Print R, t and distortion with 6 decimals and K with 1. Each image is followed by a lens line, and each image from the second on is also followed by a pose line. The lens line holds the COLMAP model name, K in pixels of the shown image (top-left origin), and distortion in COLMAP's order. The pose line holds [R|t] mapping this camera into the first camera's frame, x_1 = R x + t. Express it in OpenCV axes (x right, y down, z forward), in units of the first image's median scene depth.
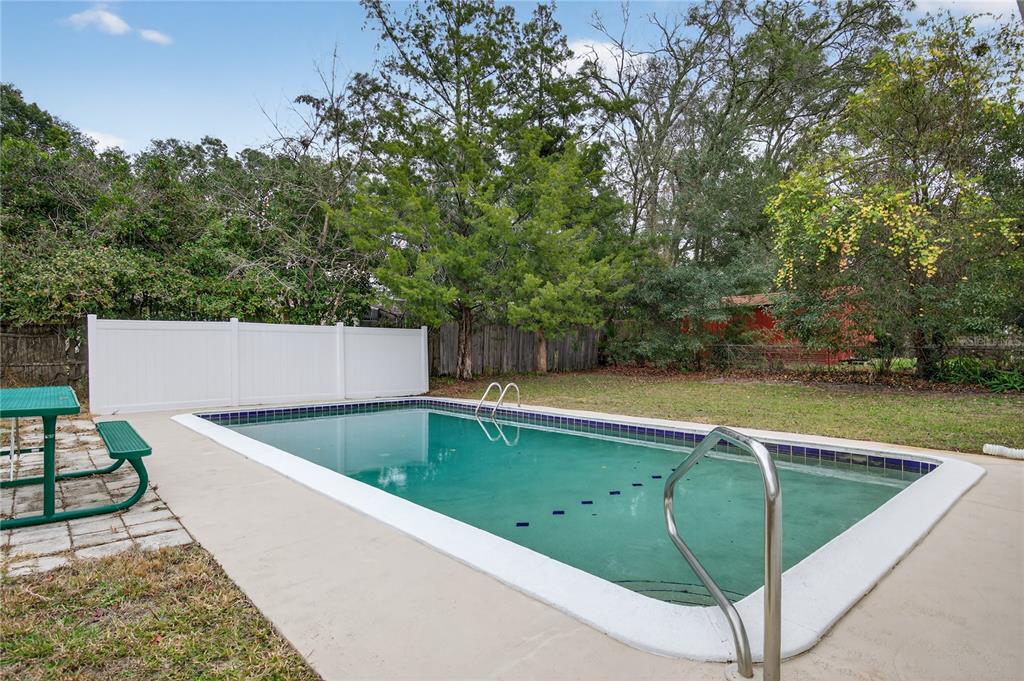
lens RADIAL K [[542.8, 0, 513.0], [0, 542.8, 341.6], [0, 0, 1]] dist [0.001260, -0.000494]
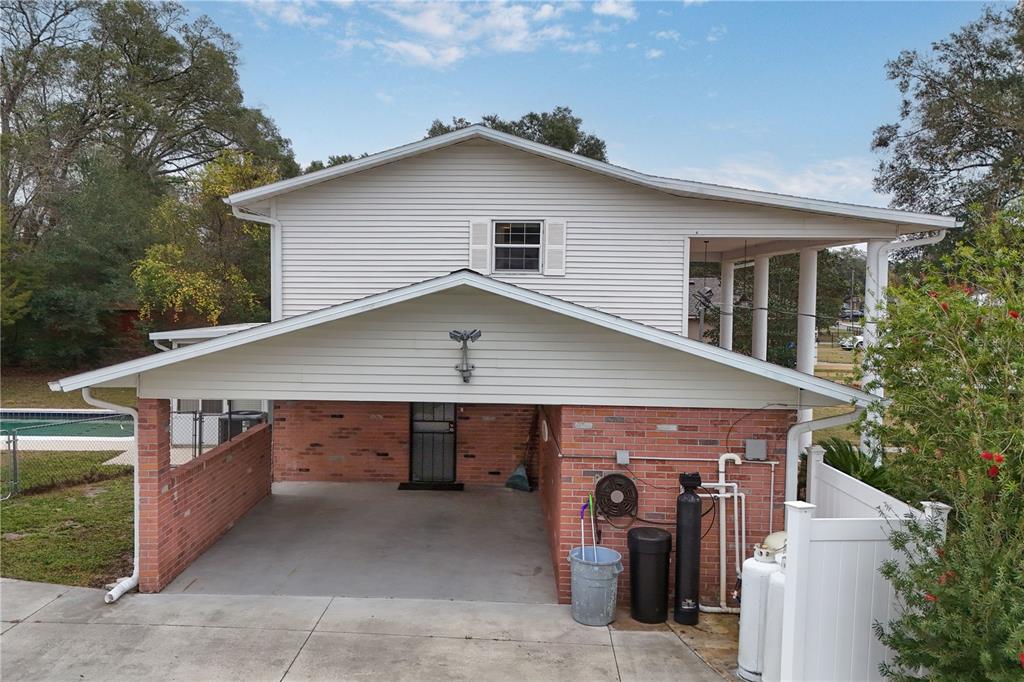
lens RADIAL K [[869.8, 0, 511.3], [0, 869.8, 346.9], [0, 0, 1]] dist [-0.009250, -0.000830]
pose [[0.654561, -0.022353, 0.755679, -0.539524], [-0.027519, 0.998196, 0.053363, -0.142210], [-0.755509, -0.055725, 0.652765, -1.105656]]
